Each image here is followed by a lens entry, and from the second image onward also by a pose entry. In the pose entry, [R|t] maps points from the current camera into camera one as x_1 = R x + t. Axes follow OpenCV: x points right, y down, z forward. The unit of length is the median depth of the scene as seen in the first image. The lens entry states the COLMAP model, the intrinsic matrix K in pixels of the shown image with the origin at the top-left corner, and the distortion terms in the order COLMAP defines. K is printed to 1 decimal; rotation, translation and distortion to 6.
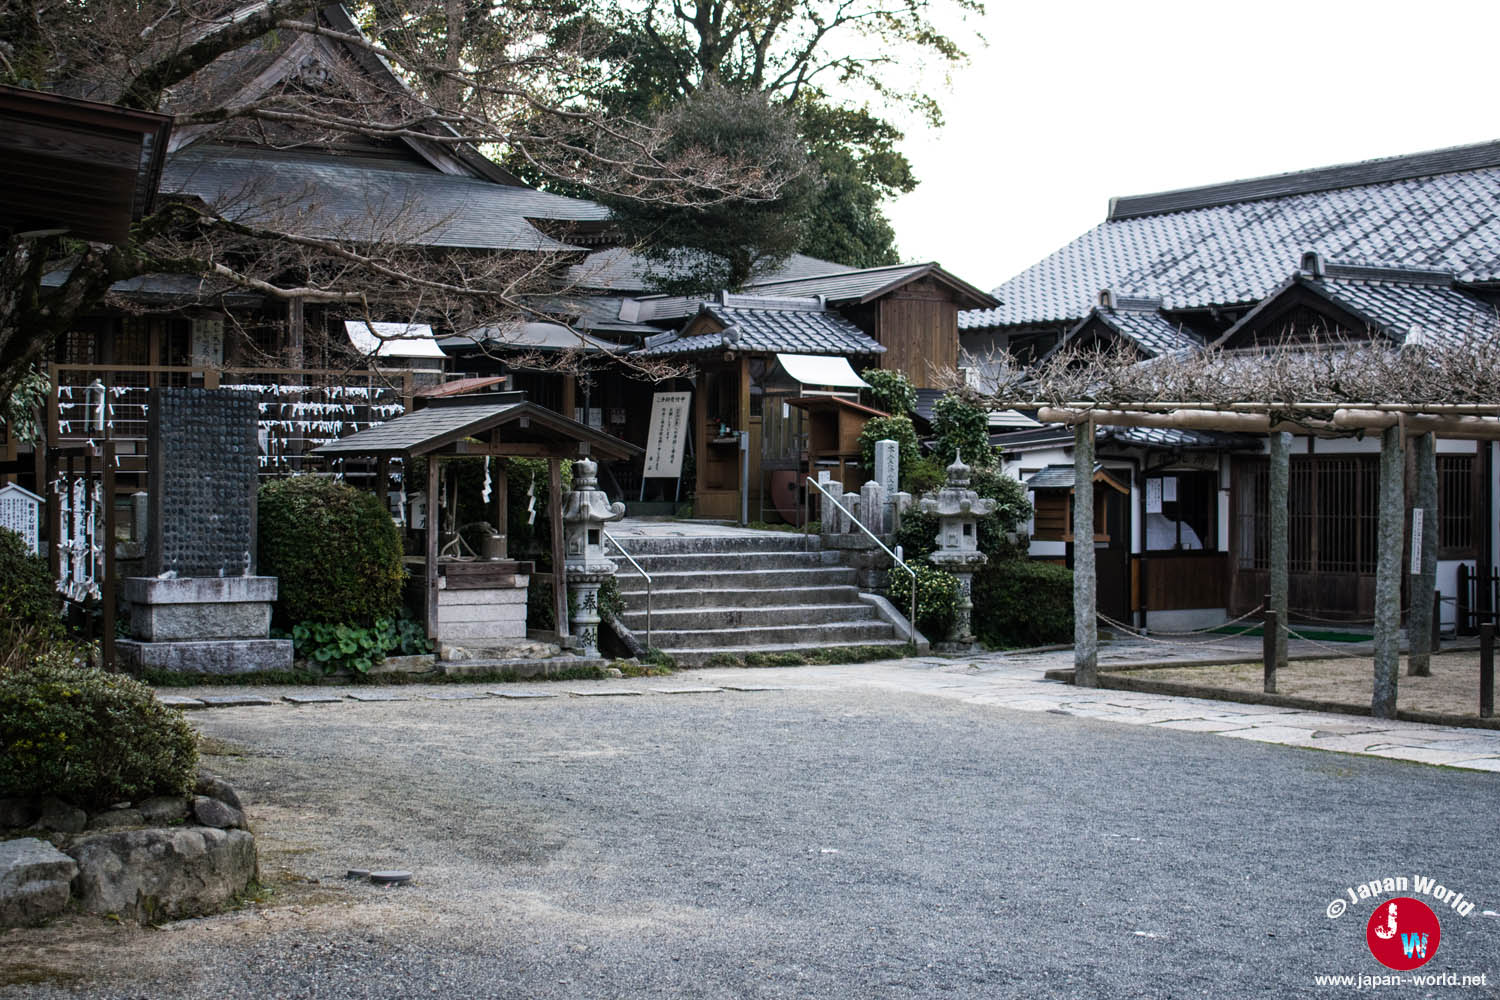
lens RADIAL K [[2446.4, 0, 750.1], [0, 2446.4, 499.0], [0, 0, 1]] dist [0.001766, 0.000000]
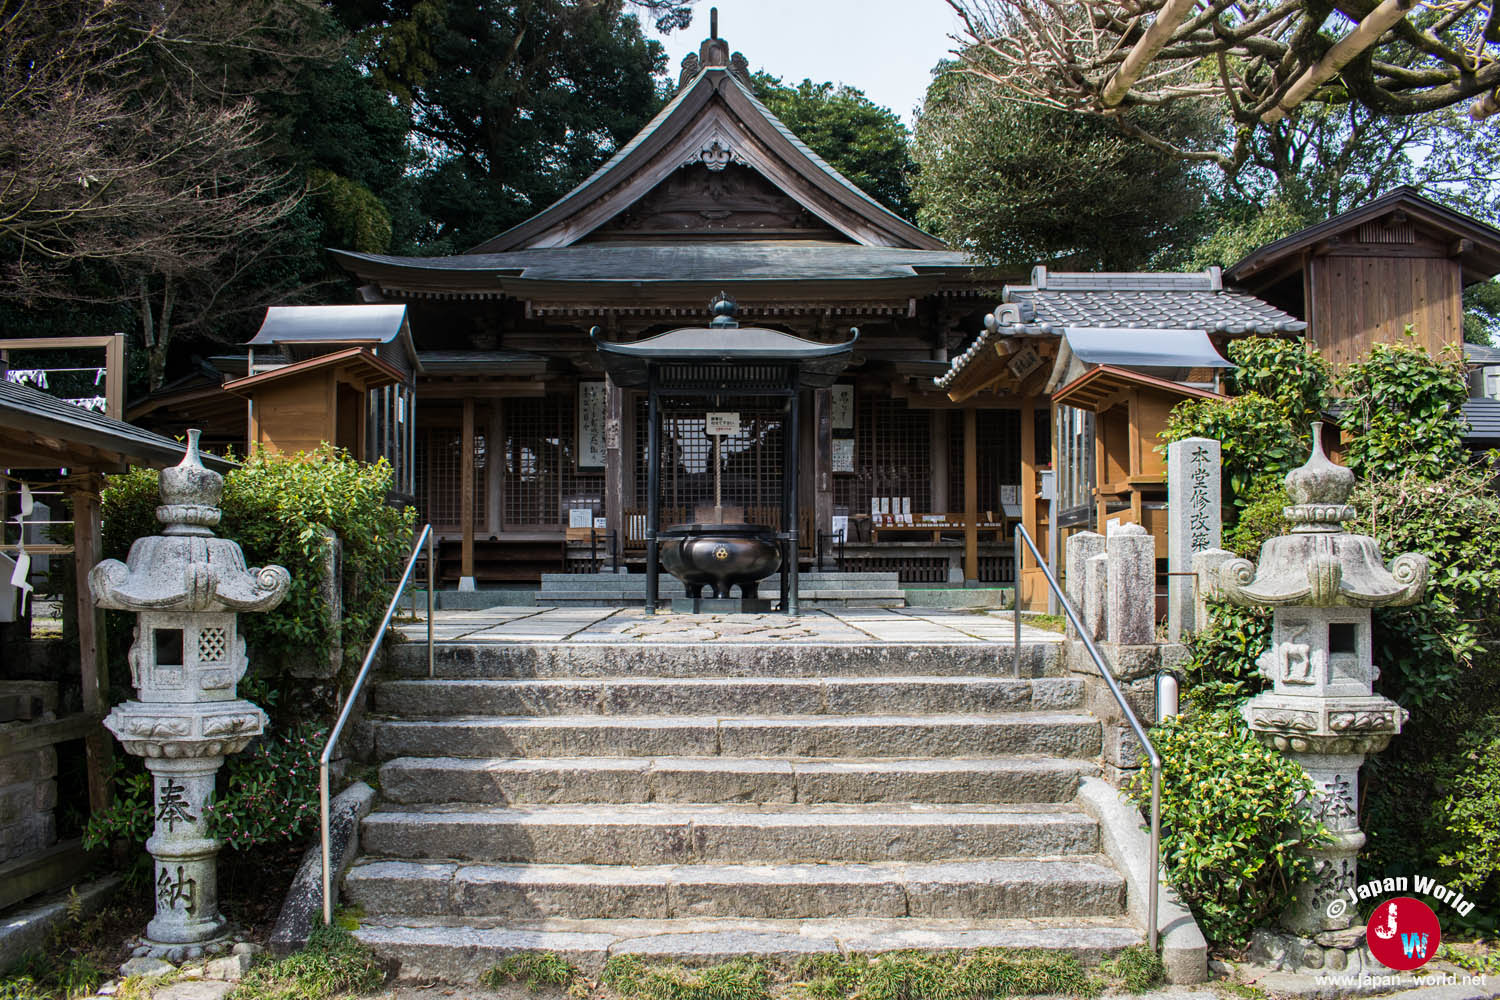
lens RADIAL K [[1155.0, 0, 737.1], [0, 1155.0, 572.6], [0, 0, 1]] dist [-0.079362, -0.003004]
pose [[0.826027, -0.013701, -0.563464, 0.109676], [-0.001907, 0.999631, -0.027102, 0.007204], [0.563627, 0.023461, 0.825696, 0.807114]]
